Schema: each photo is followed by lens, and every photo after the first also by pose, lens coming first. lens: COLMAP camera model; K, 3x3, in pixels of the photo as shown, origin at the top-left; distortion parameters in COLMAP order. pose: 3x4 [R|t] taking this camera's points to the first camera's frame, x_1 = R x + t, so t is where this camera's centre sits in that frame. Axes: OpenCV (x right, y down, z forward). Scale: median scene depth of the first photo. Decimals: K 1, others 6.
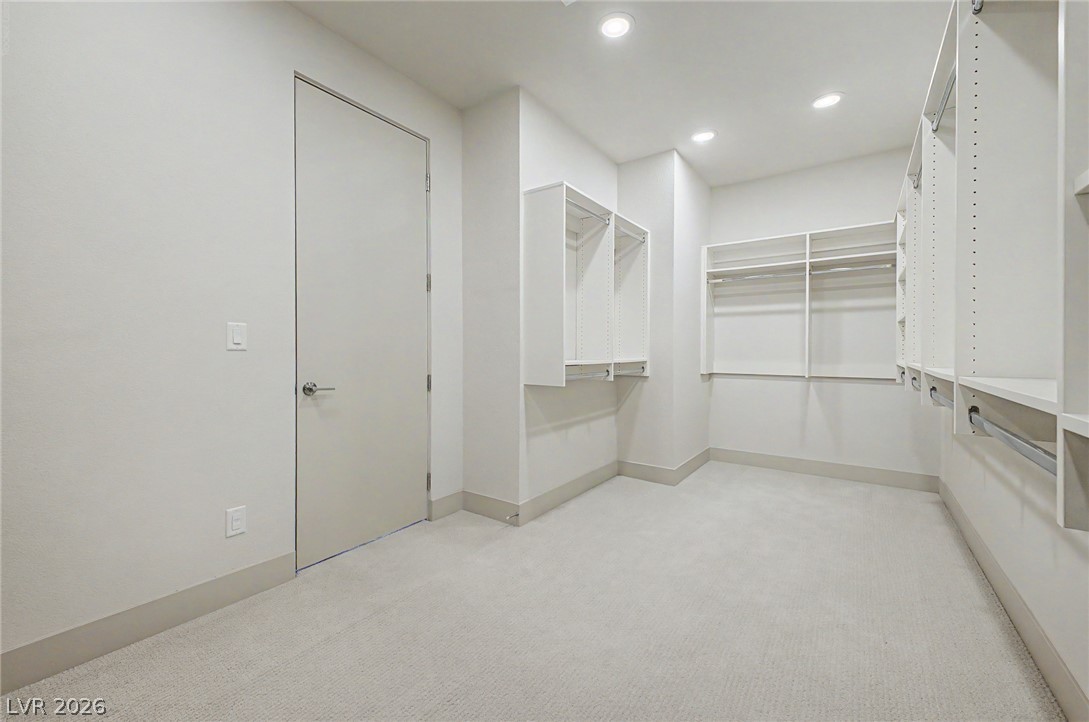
lens RADIAL K [[430.0, 0, 544.5], [0, 430.0, 361.0], [0, 0, 1]] dist [0.001351, 0.000034]
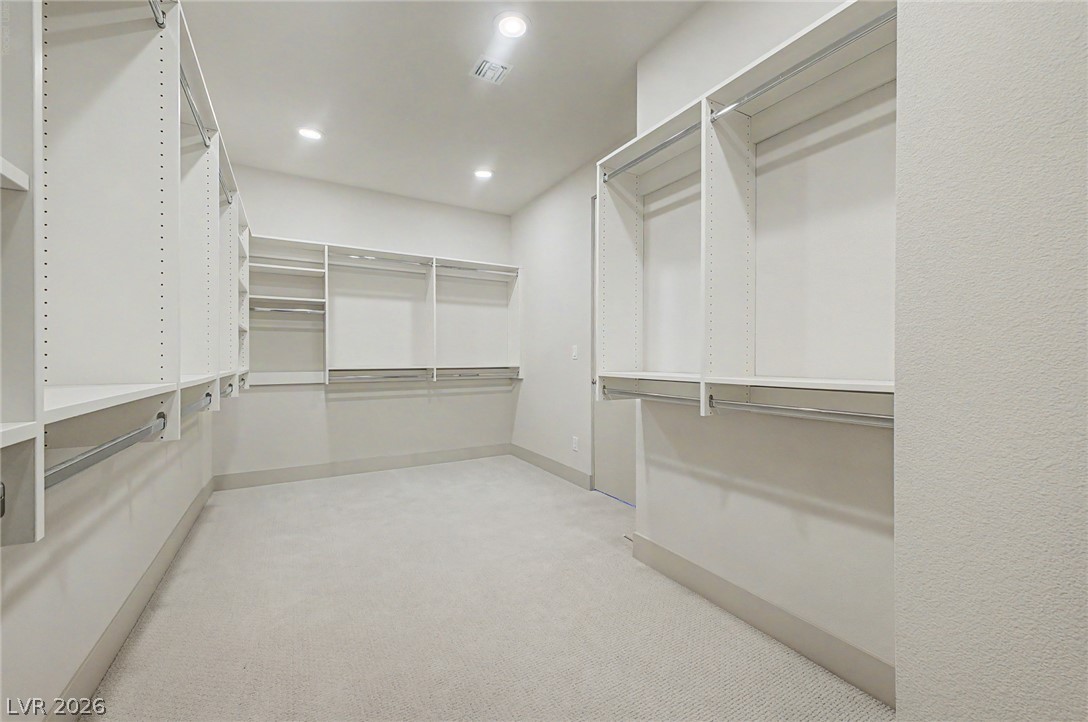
lens RADIAL K [[429.6, 0, 544.0], [0, 429.6, 361.0], [0, 0, 1]] dist [0.001351, 0.000034]
pose [[-0.419845, 0.011241, -0.907526, 0.752637], [-0.010437, 0.999797, 0.017212, -0.032773], [0.907536, 0.016698, -0.419642, 1.088849]]
